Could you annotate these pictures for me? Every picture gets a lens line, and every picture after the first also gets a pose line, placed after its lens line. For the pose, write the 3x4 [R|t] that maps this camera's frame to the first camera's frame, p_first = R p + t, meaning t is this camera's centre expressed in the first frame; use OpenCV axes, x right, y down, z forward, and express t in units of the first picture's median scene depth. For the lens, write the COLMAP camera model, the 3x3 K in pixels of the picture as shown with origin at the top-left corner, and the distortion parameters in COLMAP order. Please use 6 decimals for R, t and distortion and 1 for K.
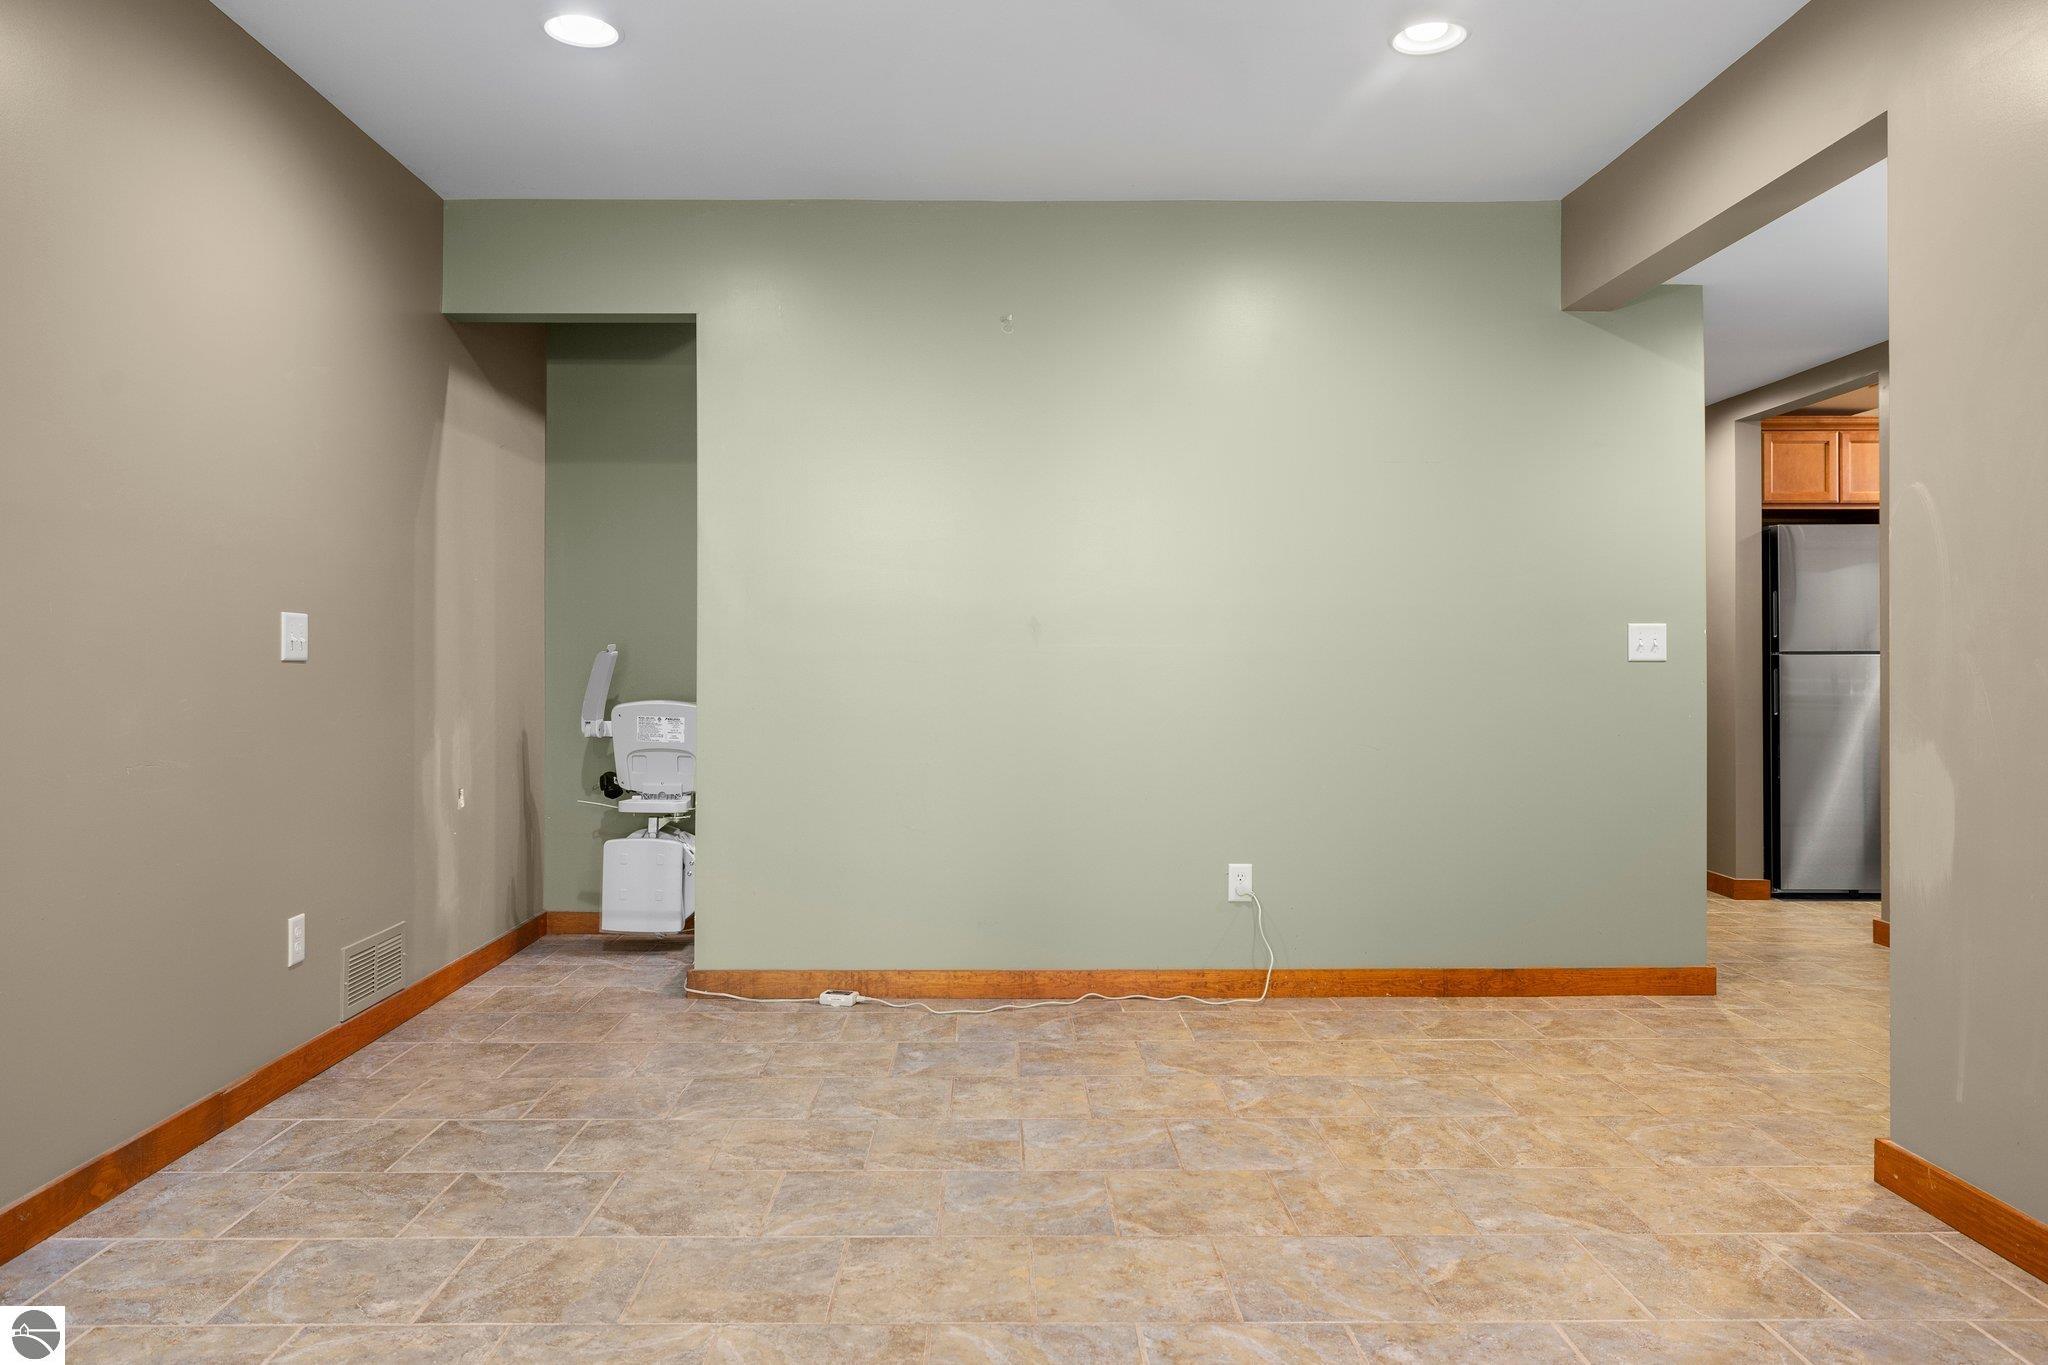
lens RADIAL K [[1420.1, 0, 1022.0], [0, 1420.1, 674.5], [0, 0, 1]] dist [0.001406, 0.001070]
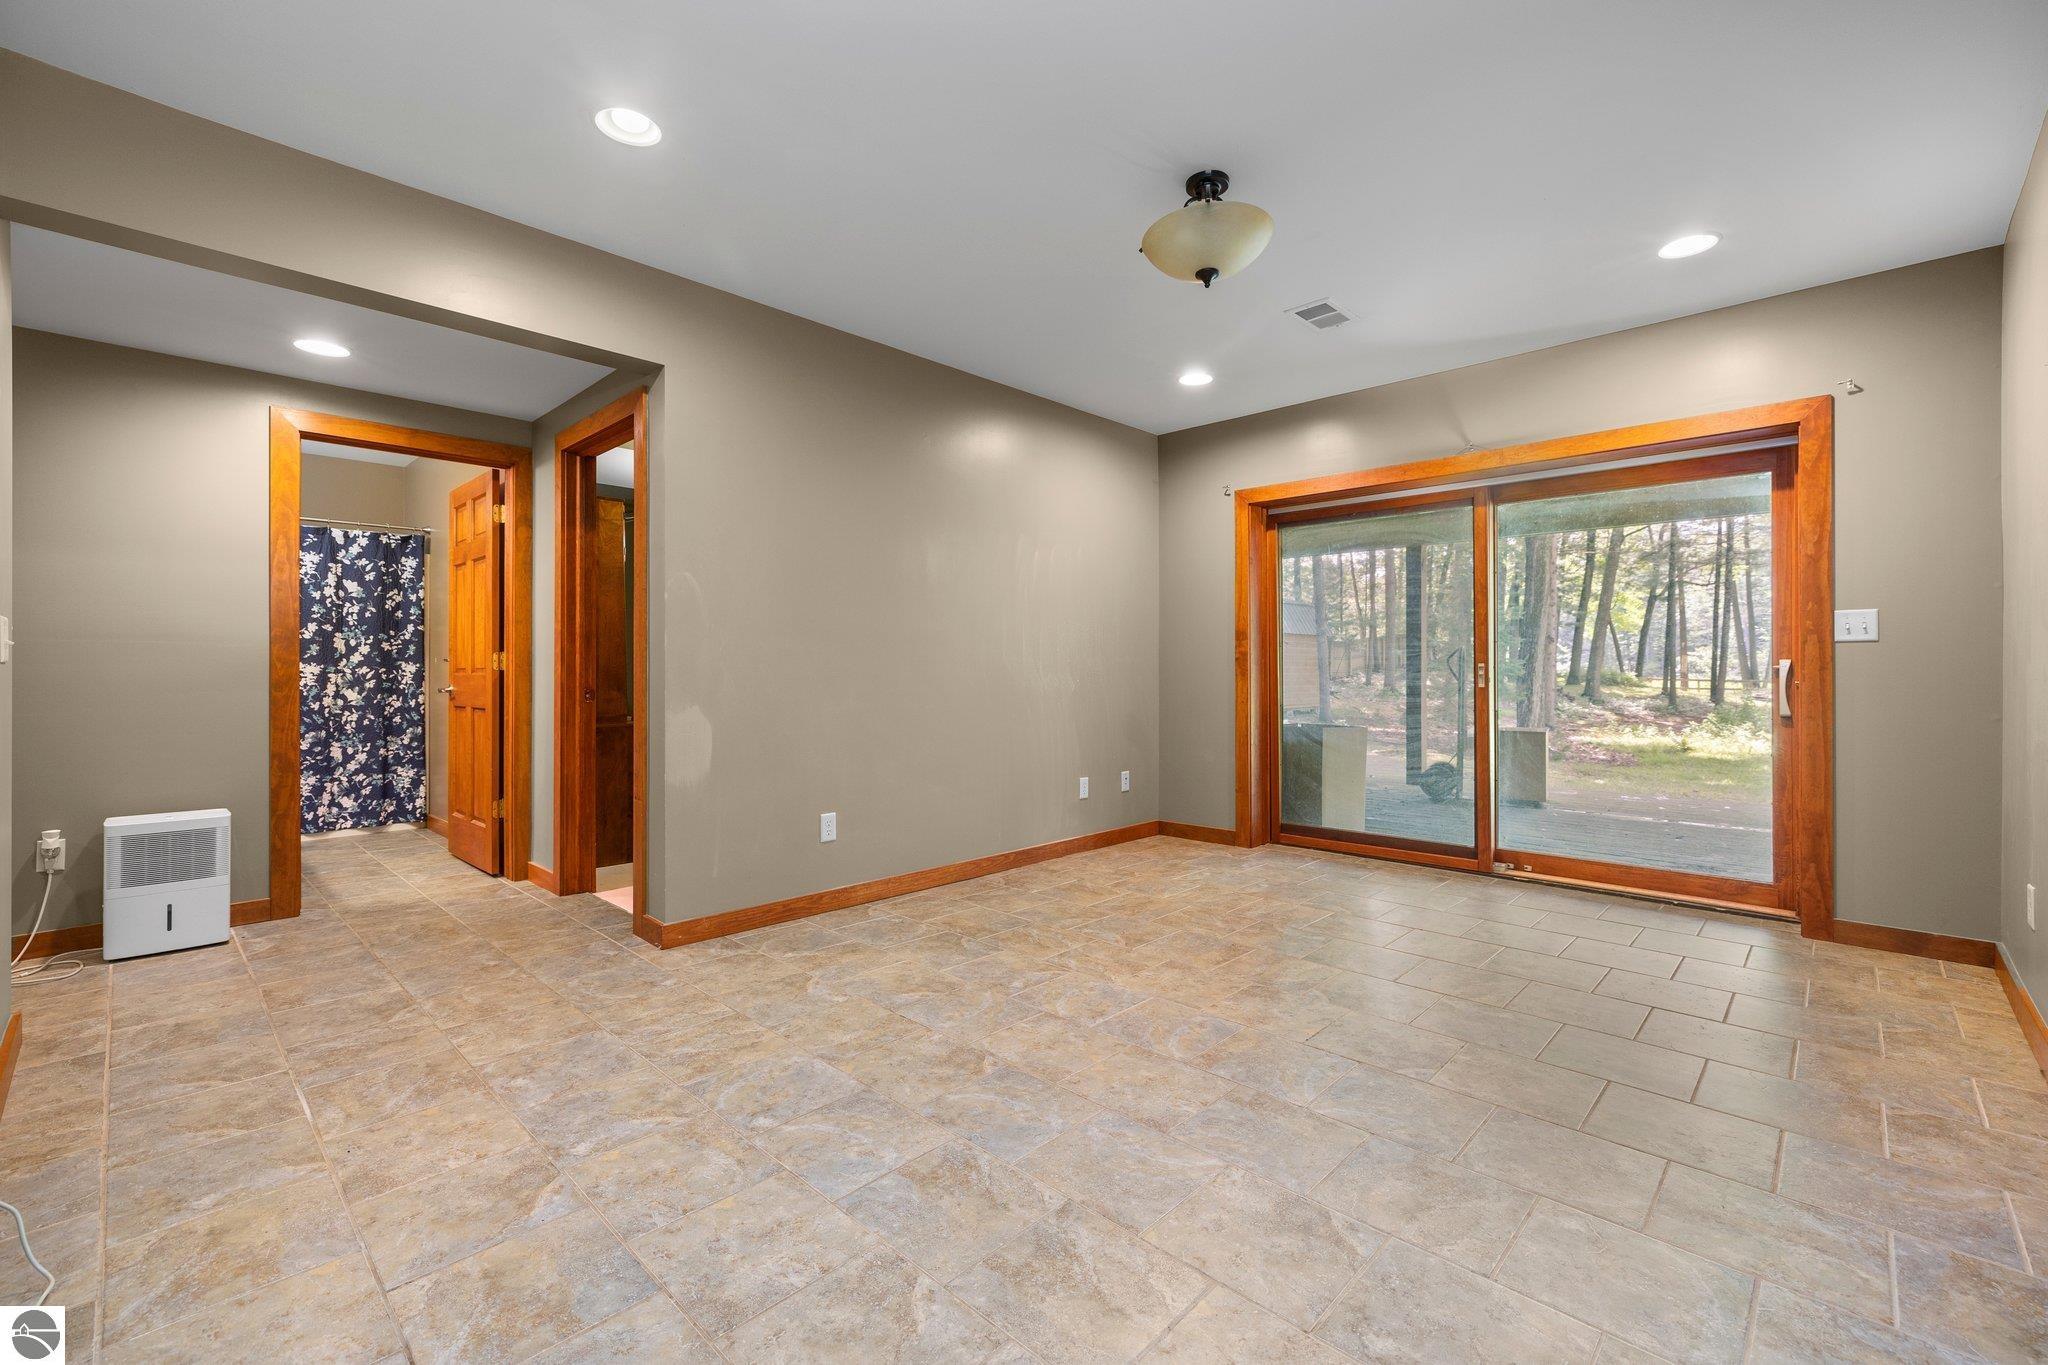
lens RADIAL K [[872.4, 0, 1019.4], [0, 872.4, 668.3], [0, 0, 1]] dist [-0.001684, -0.000192]
pose [[-0.712666, -0.002241, 0.701500, -0.513573], [0.004577, 0.999959, 0.007844, -0.010666], [-0.701488, 0.008801, -0.712627, 1.490963]]
